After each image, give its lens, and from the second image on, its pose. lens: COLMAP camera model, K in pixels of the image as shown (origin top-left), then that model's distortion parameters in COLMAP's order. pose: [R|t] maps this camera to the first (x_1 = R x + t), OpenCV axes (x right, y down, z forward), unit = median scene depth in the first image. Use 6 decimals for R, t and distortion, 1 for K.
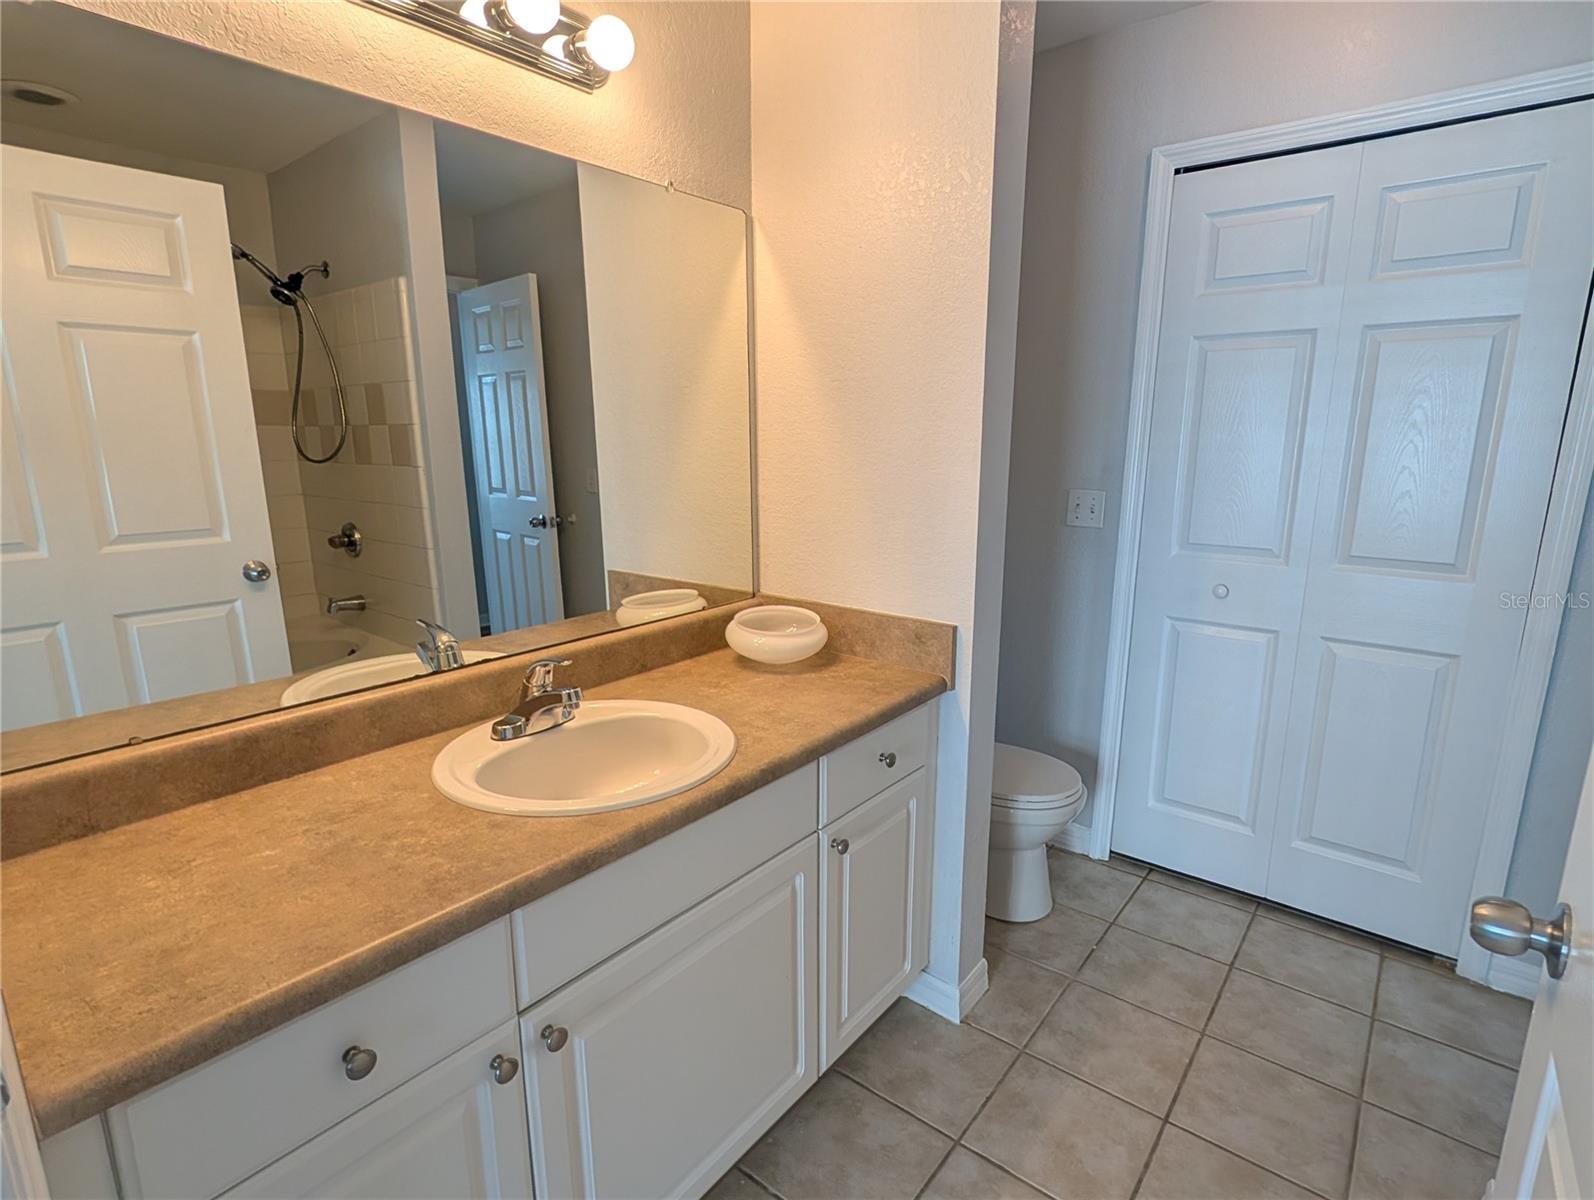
lens RADIAL K [[805.1, 0, 792.9], [0, 805.1, 605.2], [0, 0, 1]] dist [0.004111, 0.001311]
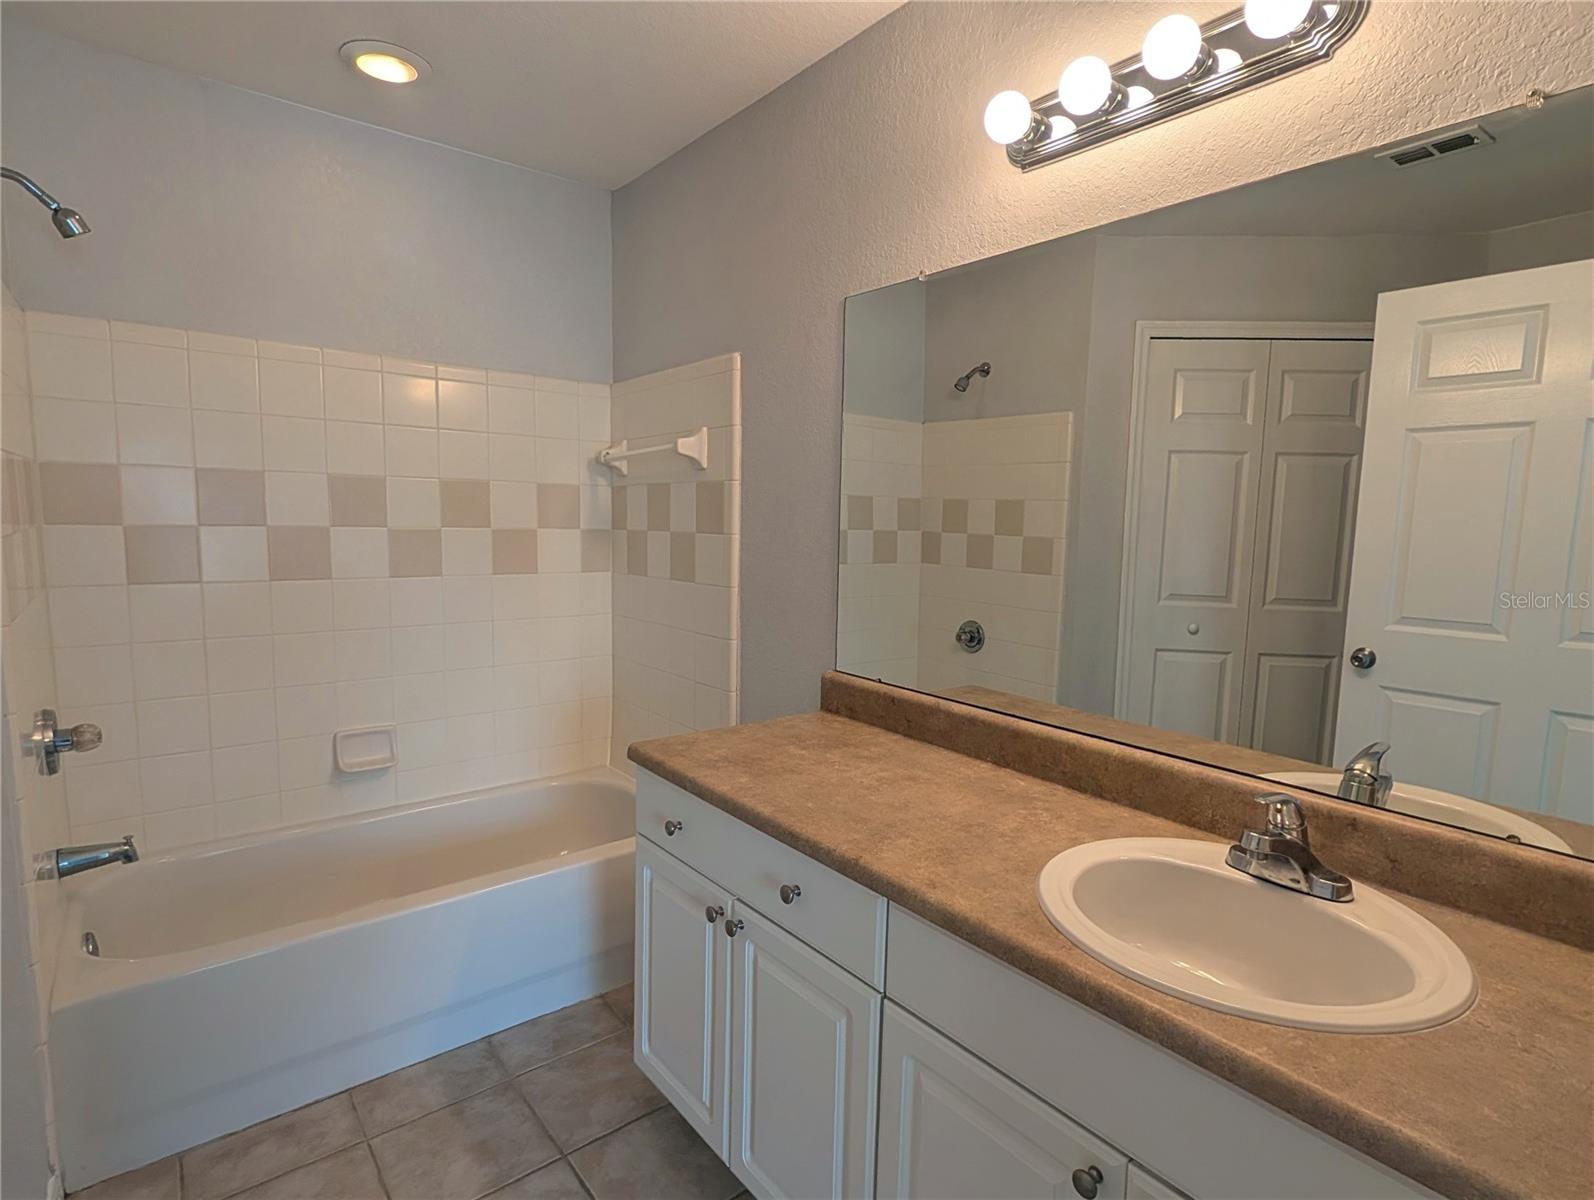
lens RADIAL K [[805.1, 0, 791.6], [0, 805.1, 599.8], [0, 0, 1]] dist [0.004111, 0.001311]
pose [[-0.207279, 0.105867, -0.972537, 0.632130], [-0.215584, 0.964745, 0.150967, -0.157698], [0.954232, 0.240955, -0.177148, 0.762830]]
